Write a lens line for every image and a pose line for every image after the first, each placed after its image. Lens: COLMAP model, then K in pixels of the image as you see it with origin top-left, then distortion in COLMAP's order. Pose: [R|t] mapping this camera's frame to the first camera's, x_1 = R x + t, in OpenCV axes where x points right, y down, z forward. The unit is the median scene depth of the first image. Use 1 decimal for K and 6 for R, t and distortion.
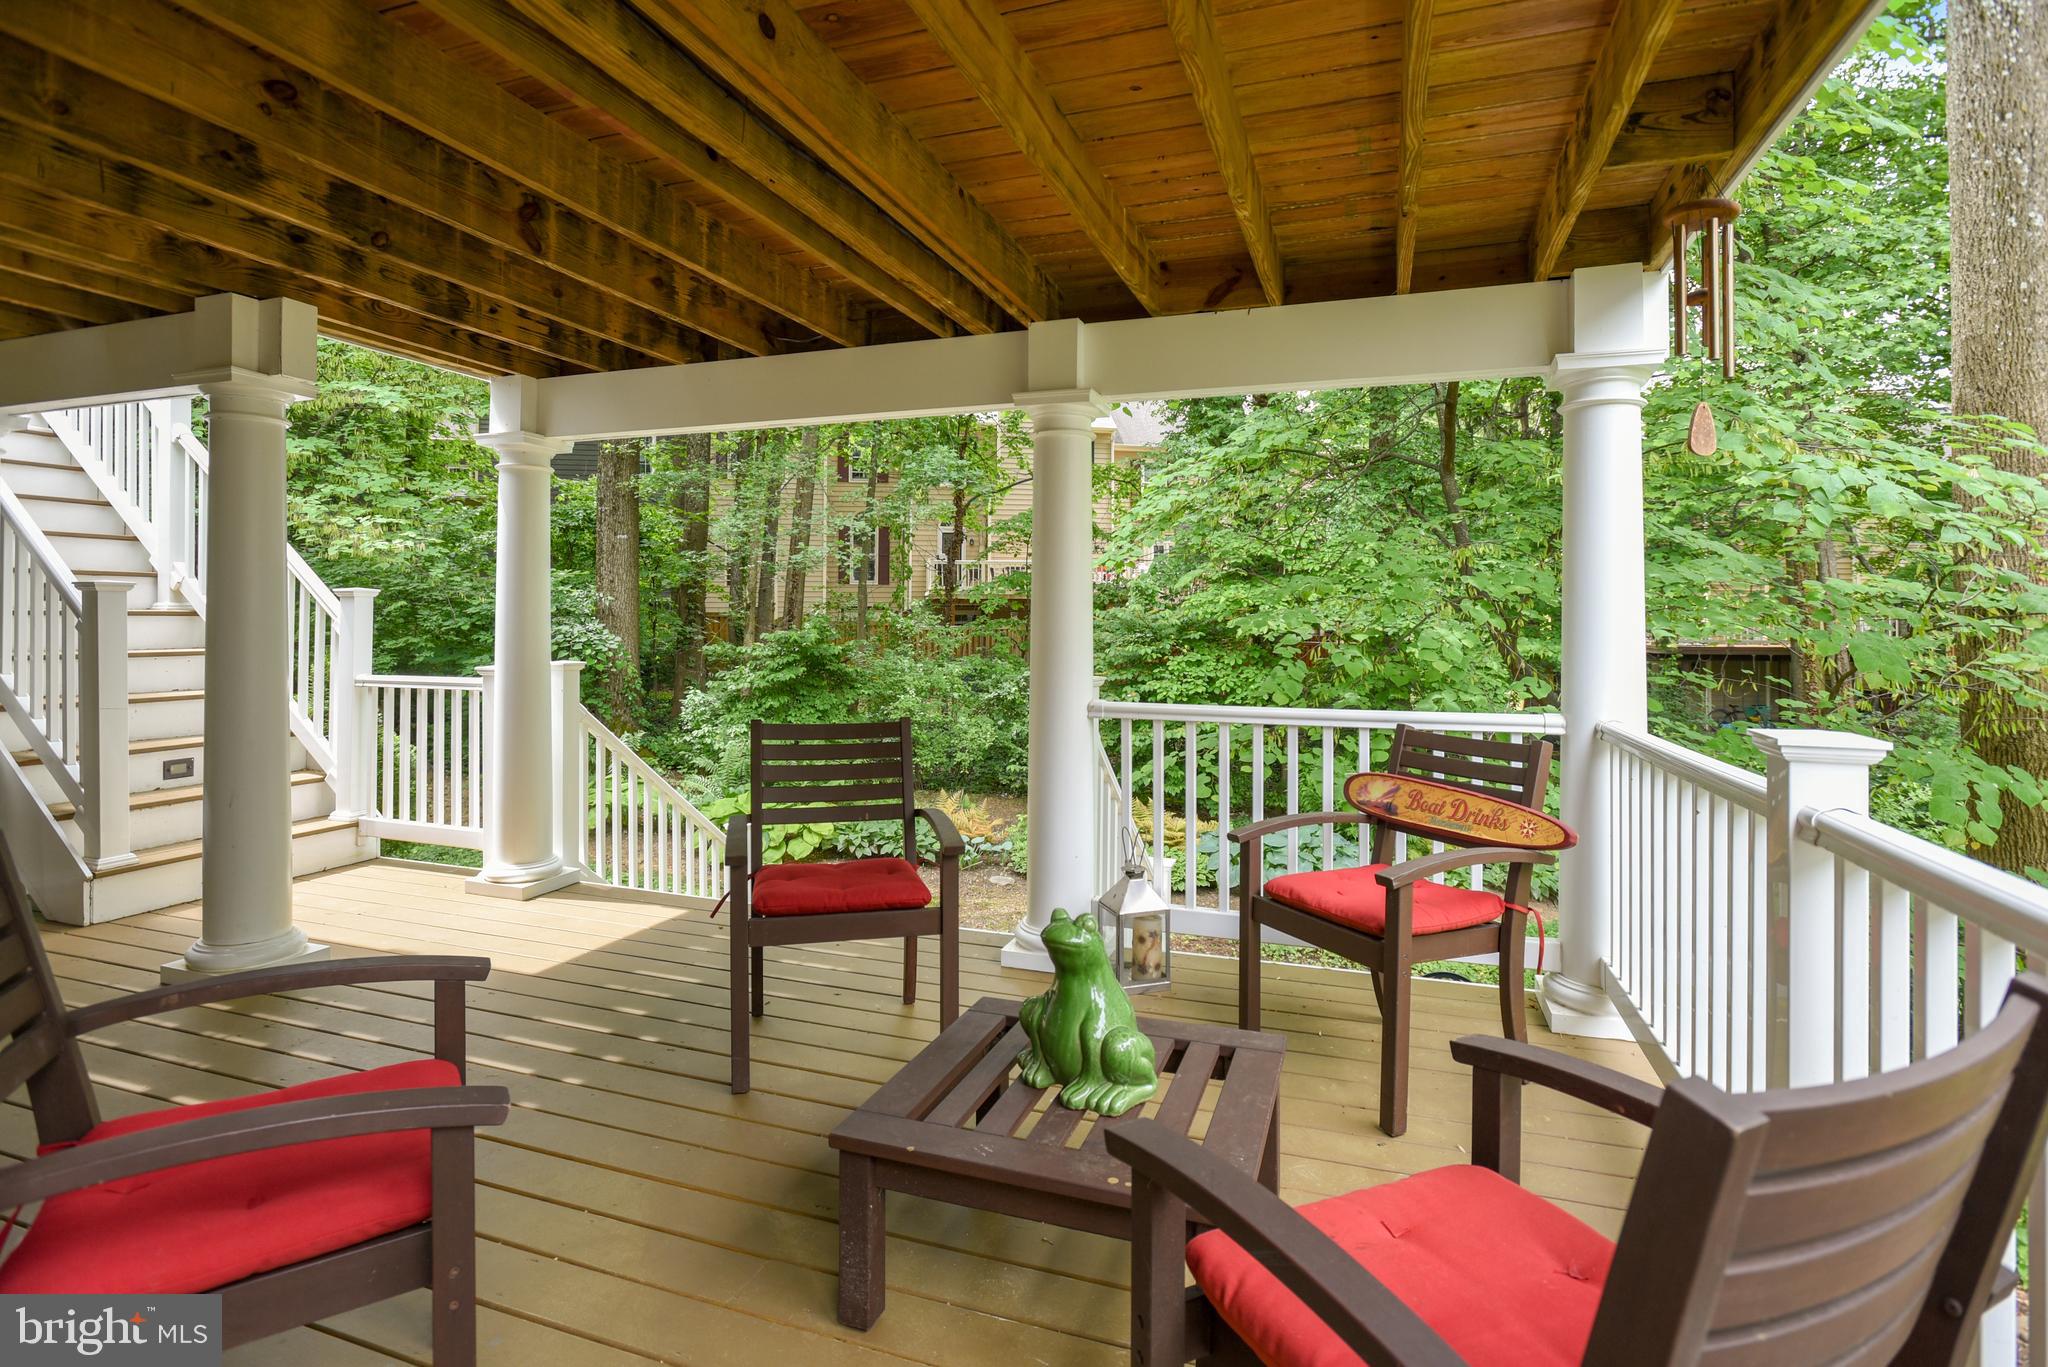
lens RADIAL K [[995.5, 0, 1038.9], [0, 995.5, 629.2], [0, 0, 1]] dist [-0.020074, 0.007684]
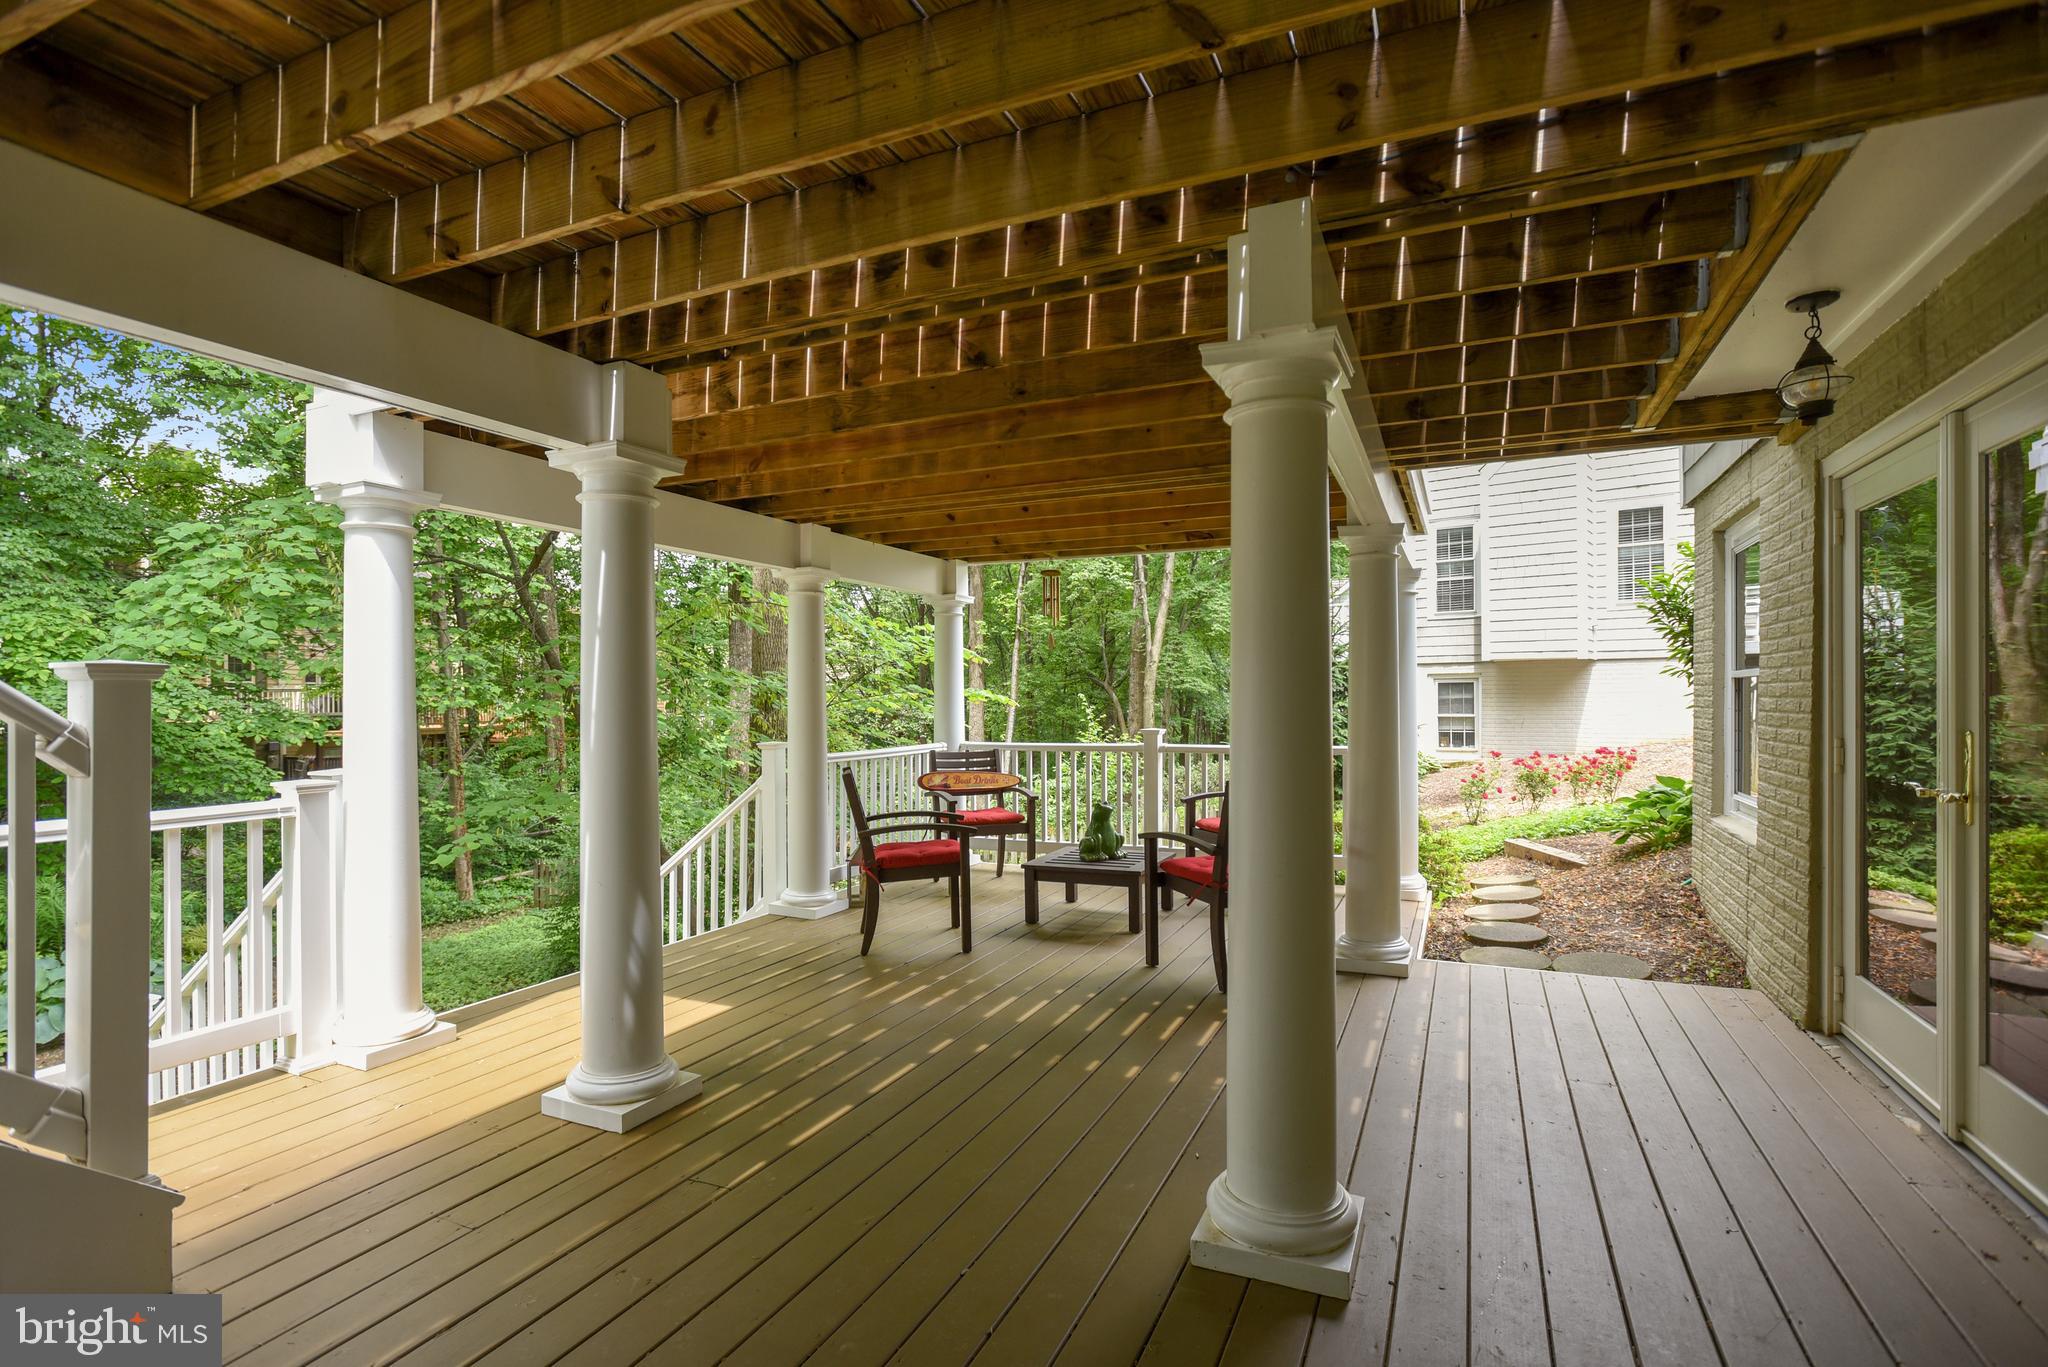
lens RADIAL K [[995.5, 0, 1024.5], [0, 995.5, 691.4], [0, 0, 1]] dist [-0.020074, 0.007684]
pose [[0.071437, 0.001931, 0.997443, -1.904815], [0.010428, 0.999942, -0.002682, -0.029846], [-0.997391, 0.010593, 0.071412, 0.631115]]
